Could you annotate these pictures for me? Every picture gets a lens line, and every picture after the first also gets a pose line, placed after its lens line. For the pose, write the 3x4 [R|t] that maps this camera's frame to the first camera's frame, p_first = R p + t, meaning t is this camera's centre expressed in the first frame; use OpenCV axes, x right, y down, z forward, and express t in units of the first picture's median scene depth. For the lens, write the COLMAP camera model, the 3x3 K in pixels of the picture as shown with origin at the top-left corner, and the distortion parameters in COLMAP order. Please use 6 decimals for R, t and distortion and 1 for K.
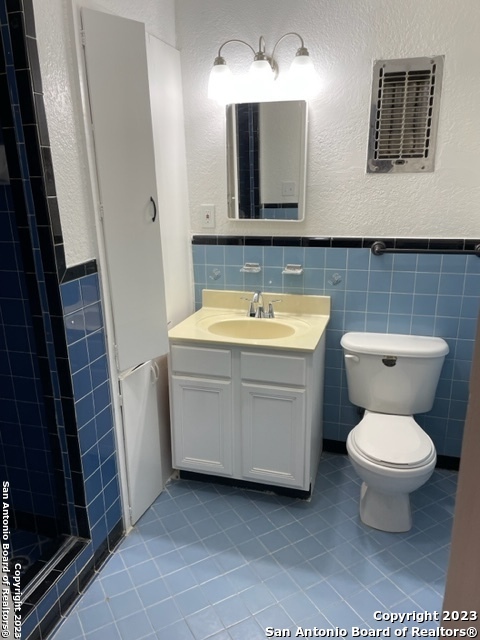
lens RADIAL K [[485.4, 0, 242.1], [0, 485.4, 327.0], [0, 0, 1]] dist [0.096744, -0.124839]
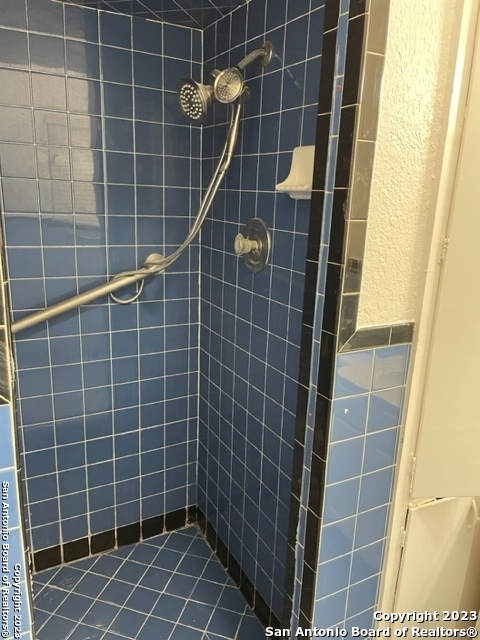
lens RADIAL K [[485.4, 0, 242.1], [0, 485.4, 327.0], [0, 0, 1]] dist [0.096744, -0.124839]
pose [[0.712035, 0.227867, -0.664141, -0.039252], [-0.261626, 0.963862, 0.050208, -0.115265], [0.651581, 0.138007, 0.745920, 0.418228]]
